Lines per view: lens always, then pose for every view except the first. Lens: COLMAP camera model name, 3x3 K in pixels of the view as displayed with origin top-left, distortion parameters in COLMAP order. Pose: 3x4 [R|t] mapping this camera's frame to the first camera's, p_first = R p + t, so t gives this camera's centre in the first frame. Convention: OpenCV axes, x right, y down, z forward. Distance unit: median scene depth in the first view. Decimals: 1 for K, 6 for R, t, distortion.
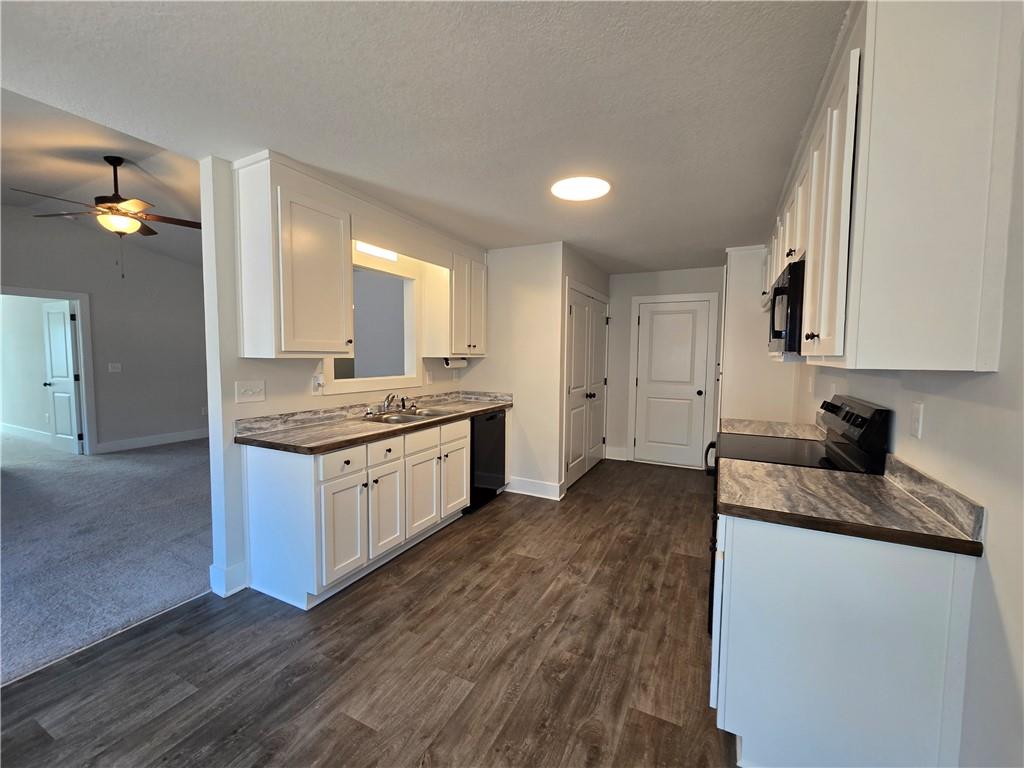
lens RADIAL K [[419.0, 0, 472.2], [0, 419.0, 449.5], [0, 0, 1]] dist [-0.000212, 0.001031]
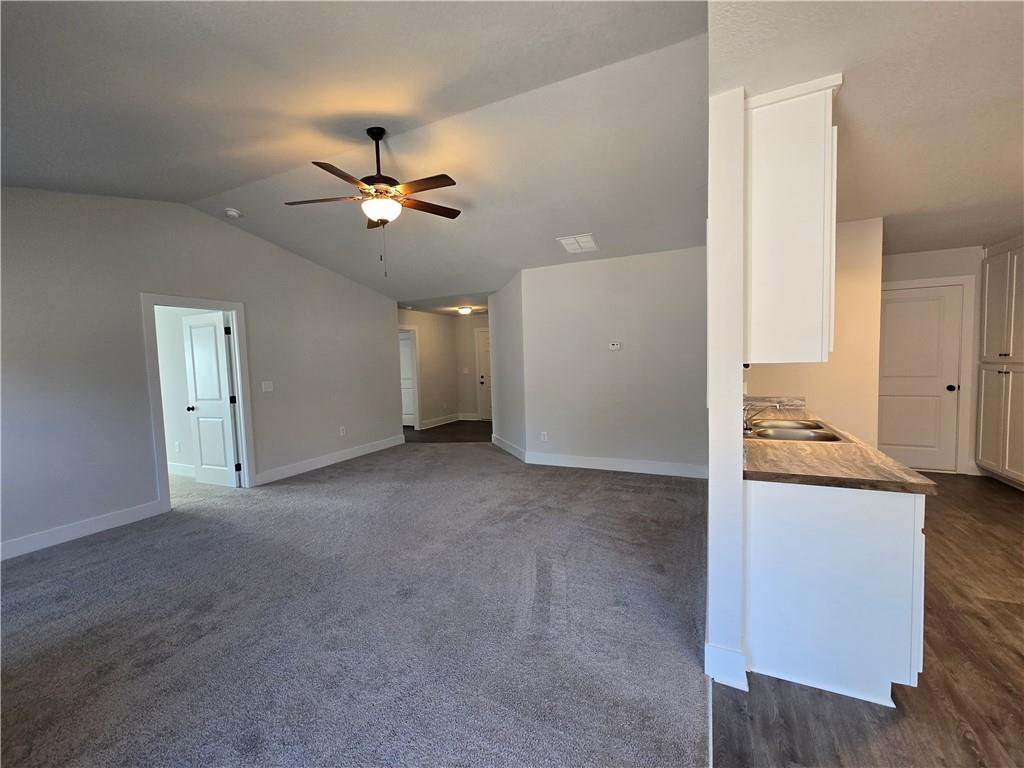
lens RADIAL K [[419.0, 0, 473.8], [0, 419.0, 449.9], [0, 0, 1]] dist [-0.000212, 0.001031]
pose [[0.998806, -0.043244, 0.022718, -0.474011], [0.043547, 0.998966, -0.013041, -0.034271], [-0.022131, 0.014014, 0.999657, 0.123071]]
